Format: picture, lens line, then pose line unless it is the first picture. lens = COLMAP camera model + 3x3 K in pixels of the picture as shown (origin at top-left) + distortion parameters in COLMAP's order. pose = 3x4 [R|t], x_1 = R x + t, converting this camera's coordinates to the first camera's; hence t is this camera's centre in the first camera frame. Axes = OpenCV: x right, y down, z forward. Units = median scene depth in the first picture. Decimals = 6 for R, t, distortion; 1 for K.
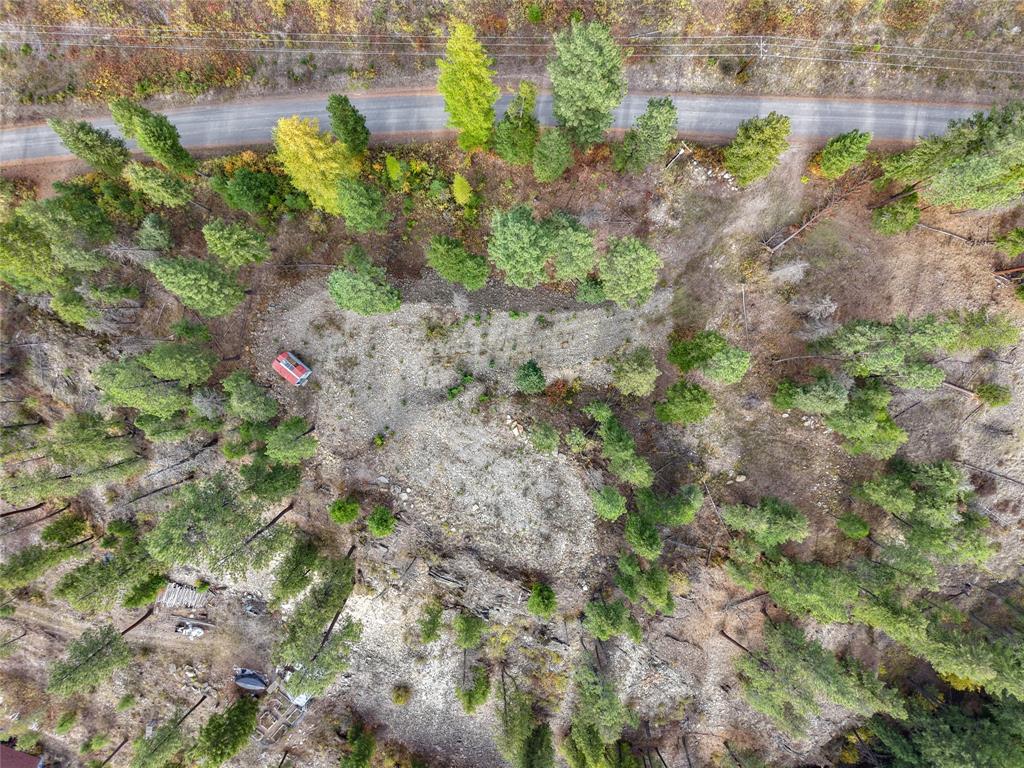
lens RADIAL K [[701.0, 0, 518.6], [0, 701.0, 381.0], [0, 0, 1]] dist [0.044782, -0.019155]
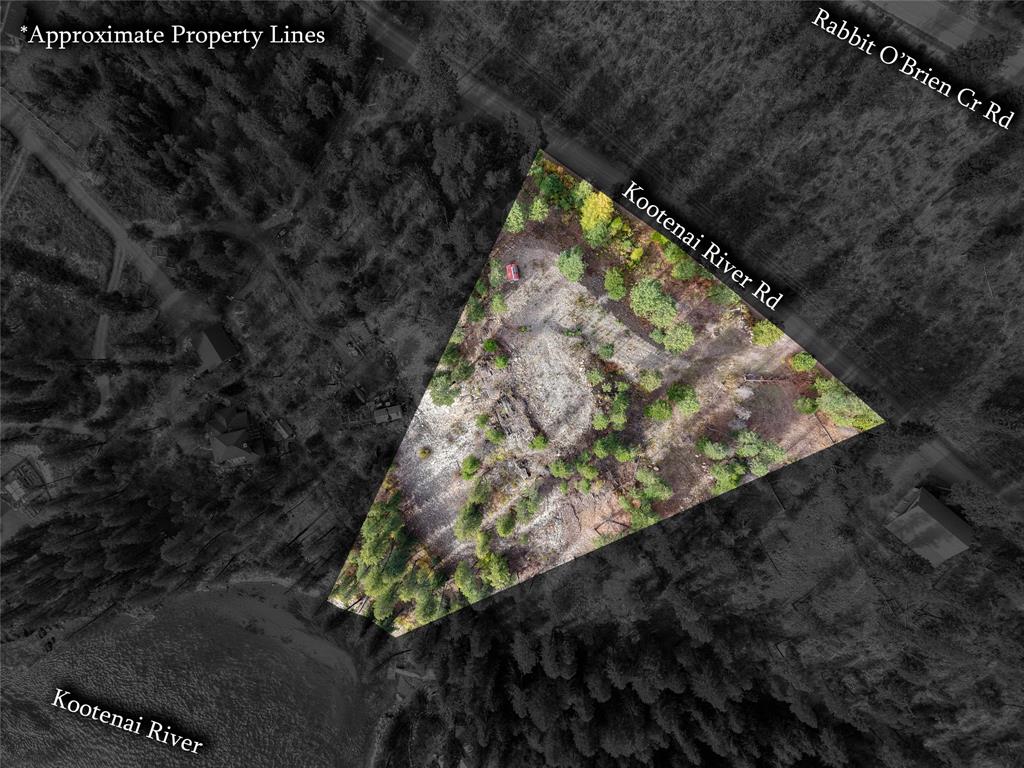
lens RADIAL K [[701.0, 0, 505.2], [0, 701.0, 381.8], [0, 0, 1]] dist [0.044782, -0.019155]
pose [[0.781228, 0.623746, -0.024952, -0.096983], [-0.623779, 0.781566, 0.007412, 0.214339], [0.024125, 0.009774, 0.999661, -0.930488]]
